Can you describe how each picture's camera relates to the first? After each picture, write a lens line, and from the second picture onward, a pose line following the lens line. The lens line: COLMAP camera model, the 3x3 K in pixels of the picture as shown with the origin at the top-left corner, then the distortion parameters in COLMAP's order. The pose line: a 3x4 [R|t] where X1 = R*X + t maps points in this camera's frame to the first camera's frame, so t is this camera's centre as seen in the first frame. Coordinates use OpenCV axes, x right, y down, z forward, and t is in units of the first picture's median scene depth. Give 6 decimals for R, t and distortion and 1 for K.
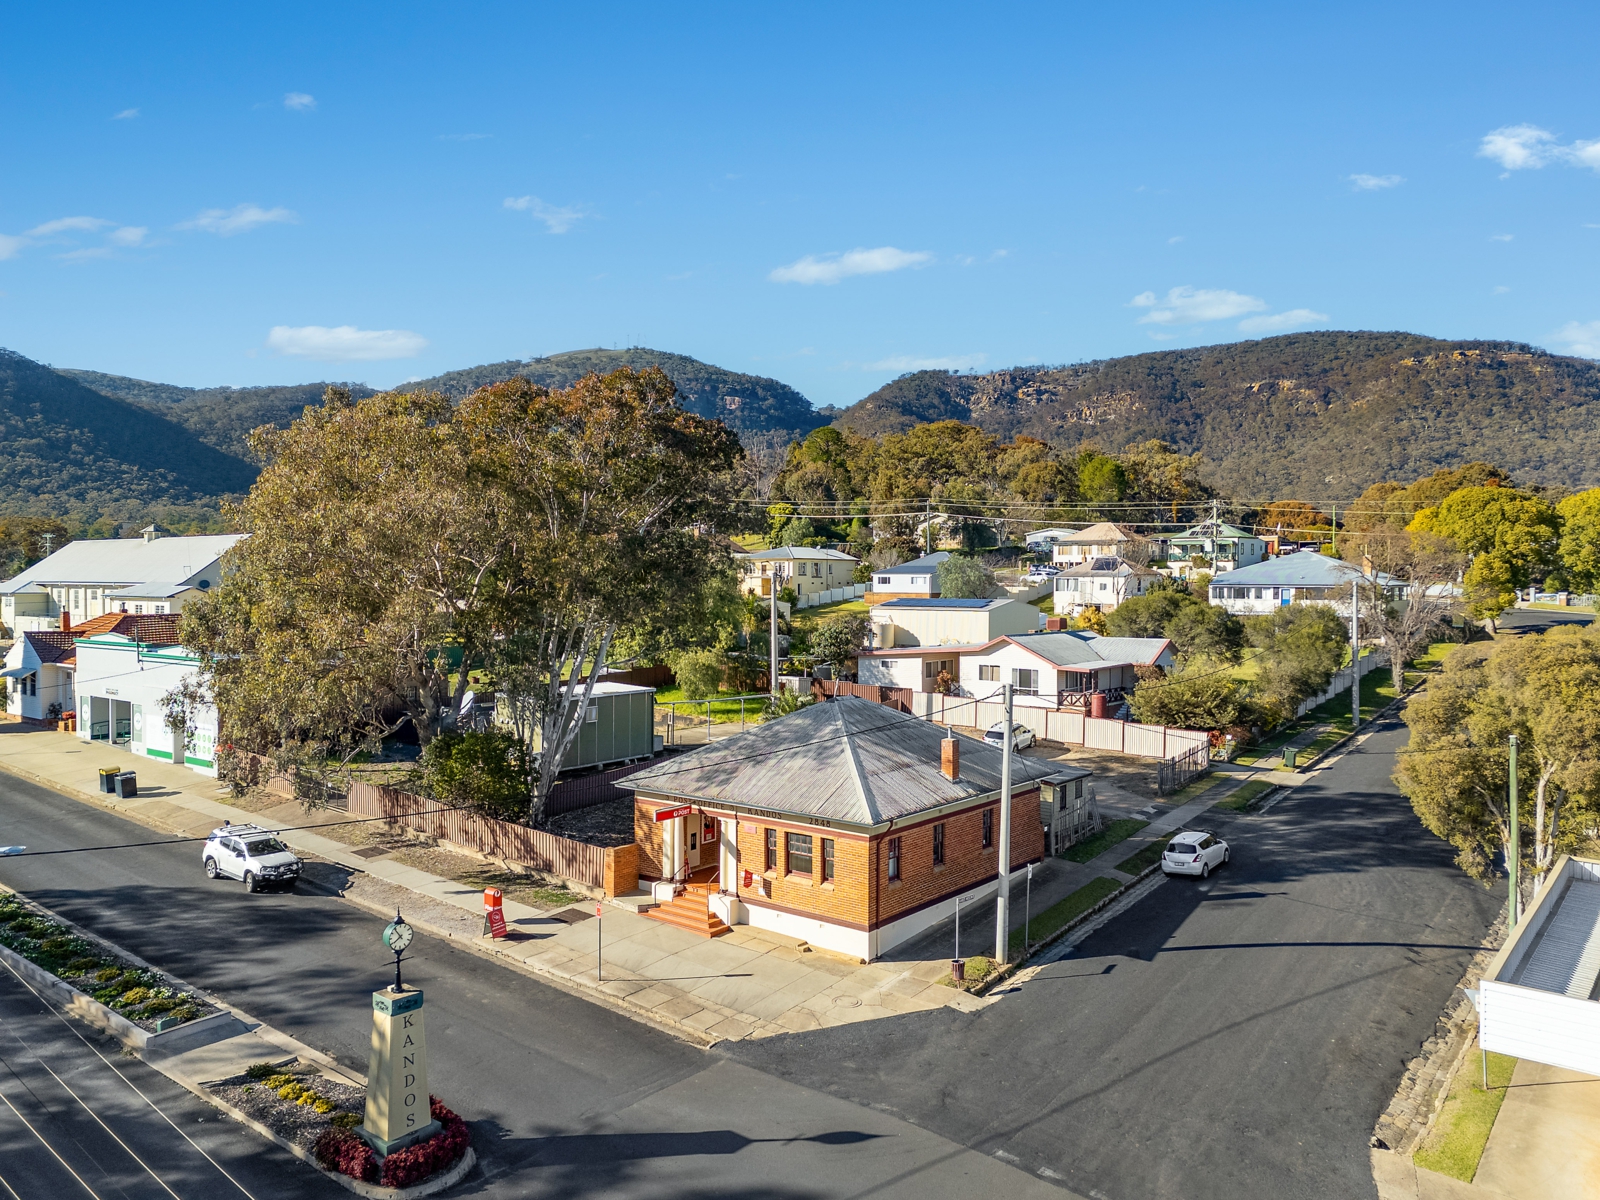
lens RADIAL K [[1168.4, 0, 800.0], [0, 1168.4, 600.0], [0, 0, 1]] dist [0.070370, -0.060608]
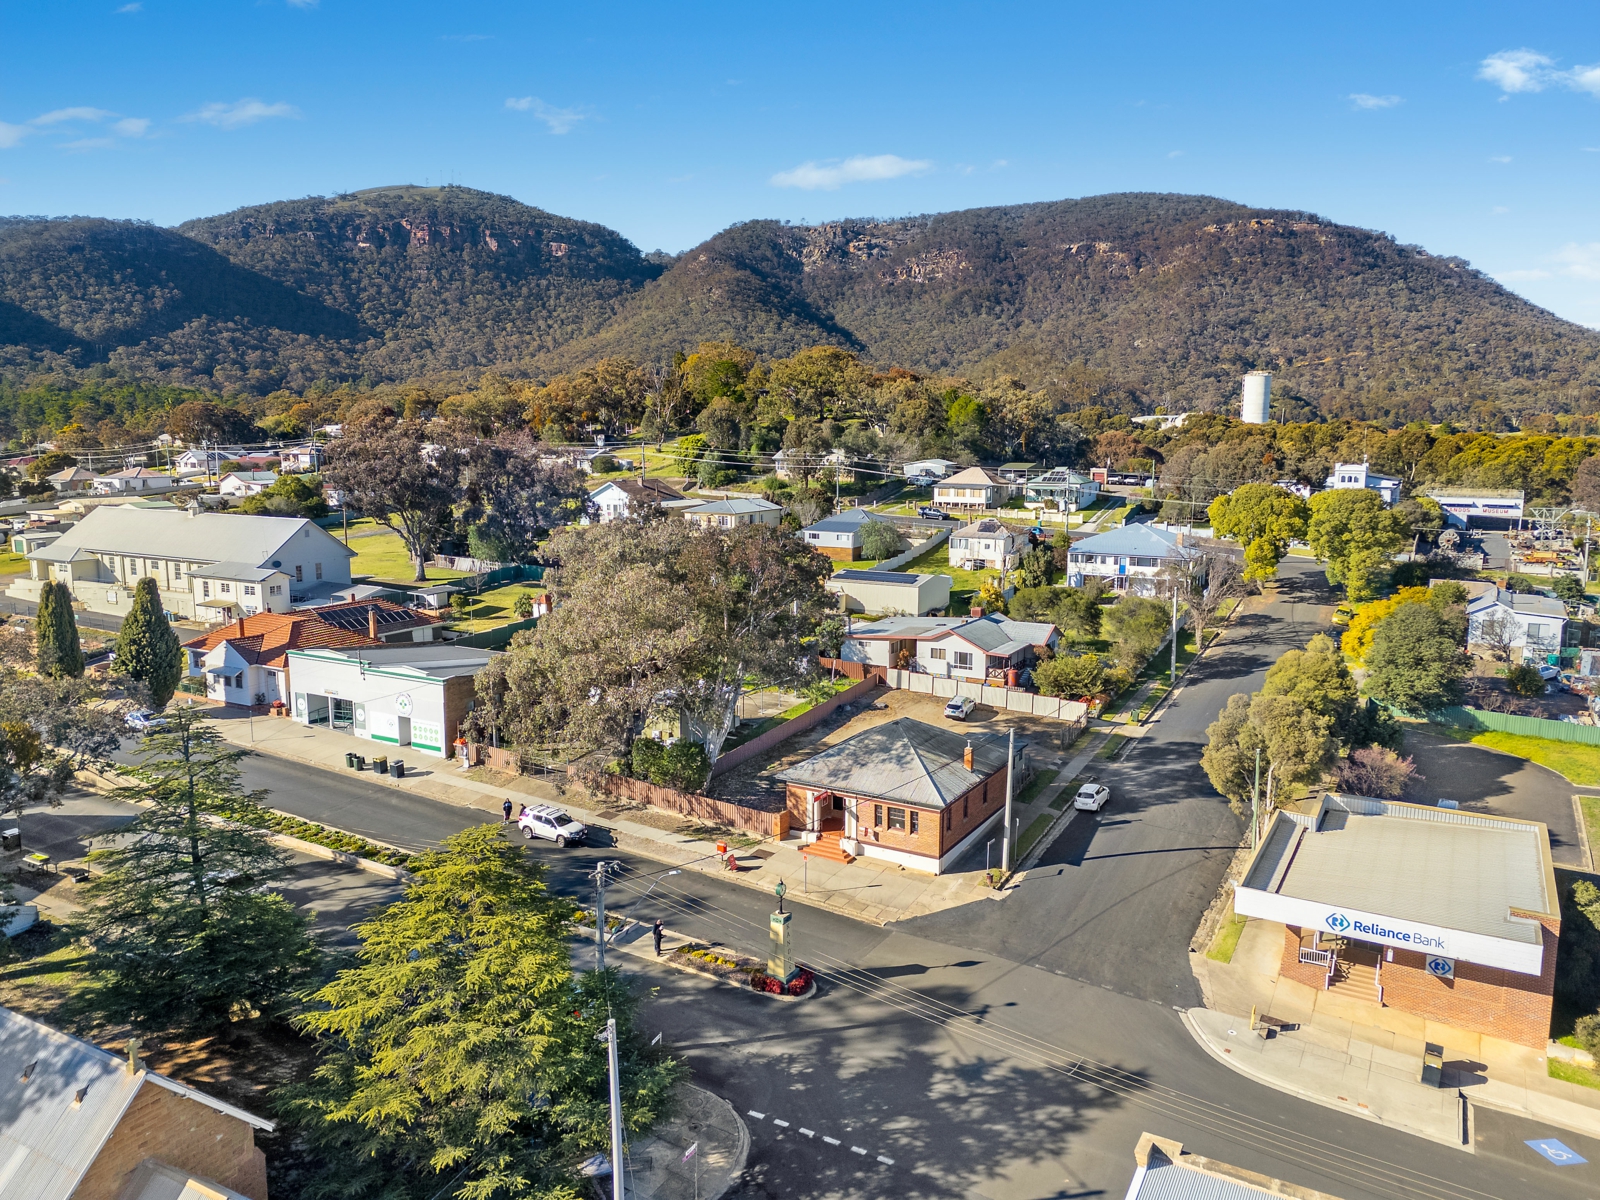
lens RADIAL K [[1161.9, 0, 800.0], [0, 1161.9, 600.0], [0, 0, 1]] dist [0.089359, -0.117743]
pose [[0.989098, -0.022319, 0.145555, -0.375188], [0.003206, 0.991477, 0.130243, -0.332287], [-0.147222, -0.128356, 0.980740, -0.668793]]
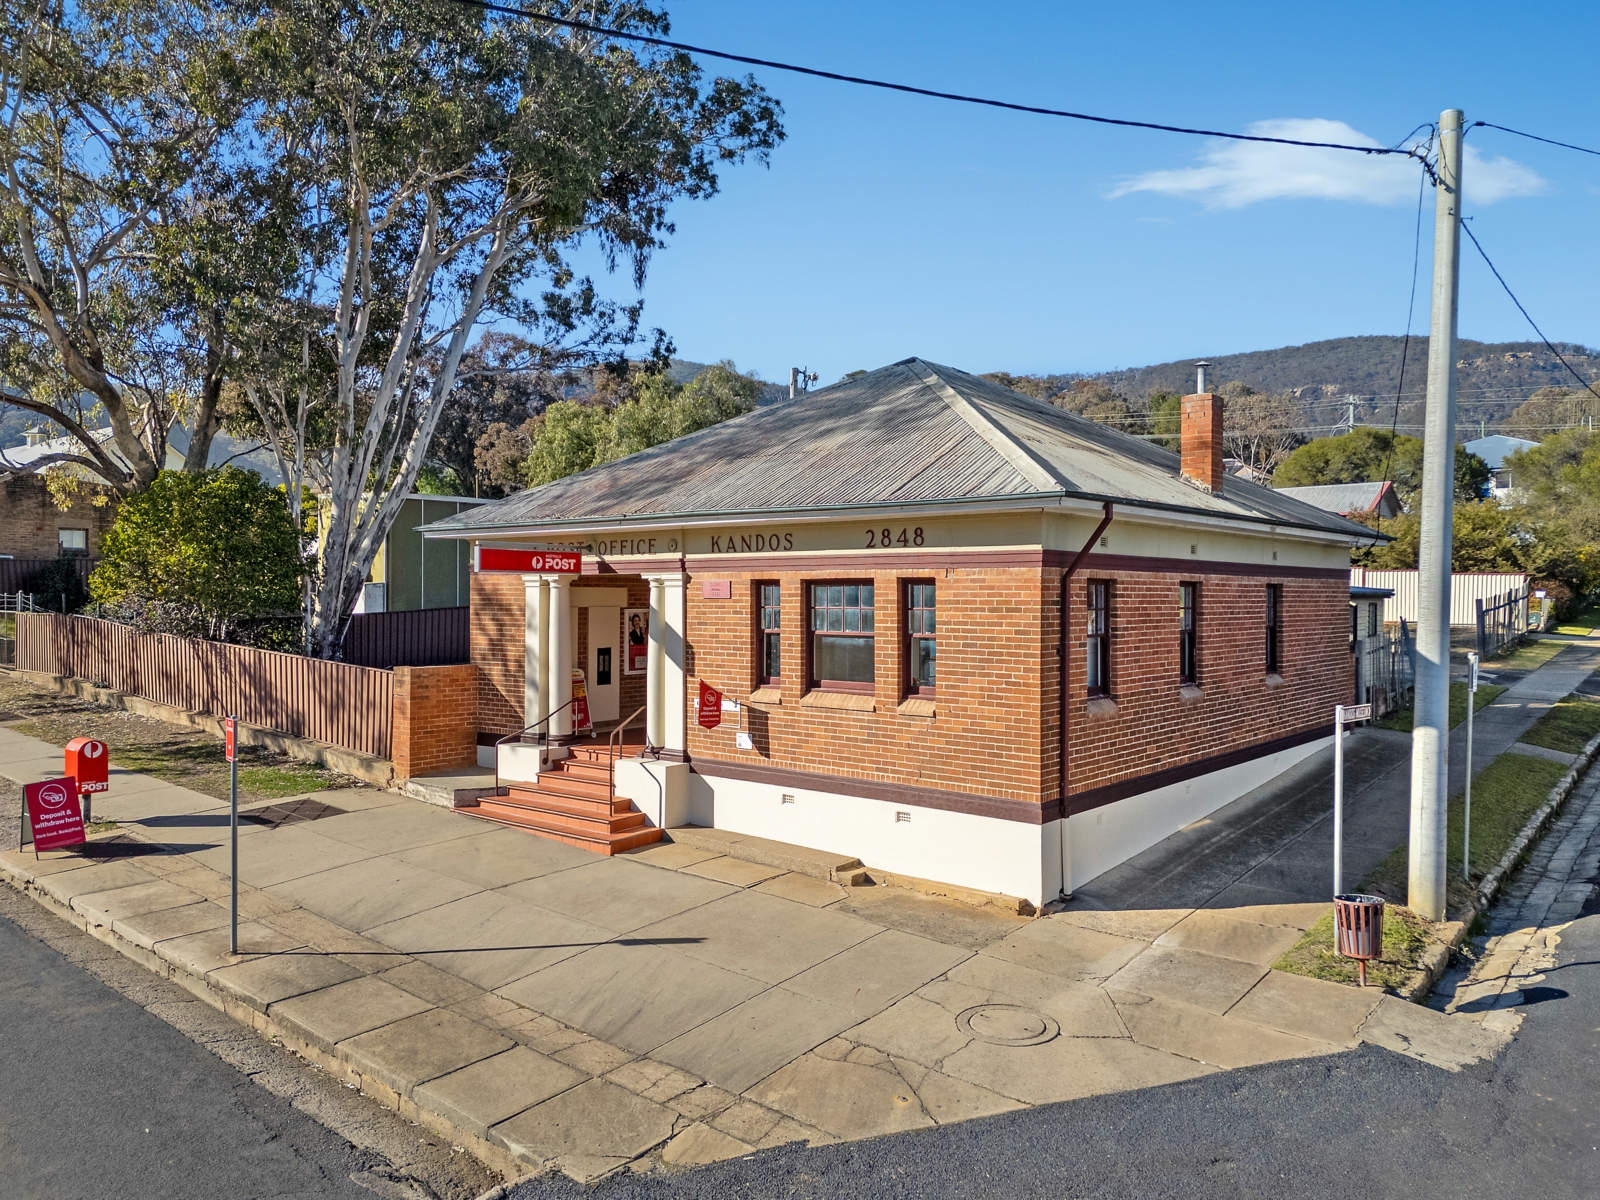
lens RADIAL K [[1168.4, 0, 800.0], [0, 1168.4, 600.0], [0, 0, 1]] dist [0.070370, -0.060608]
pose [[0.999666, -0.000182, -0.025857, -0.003359], [-0.000187, 0.999899, -0.014246, 0.193864], [0.025857, 0.014246, 0.999564, 0.568934]]
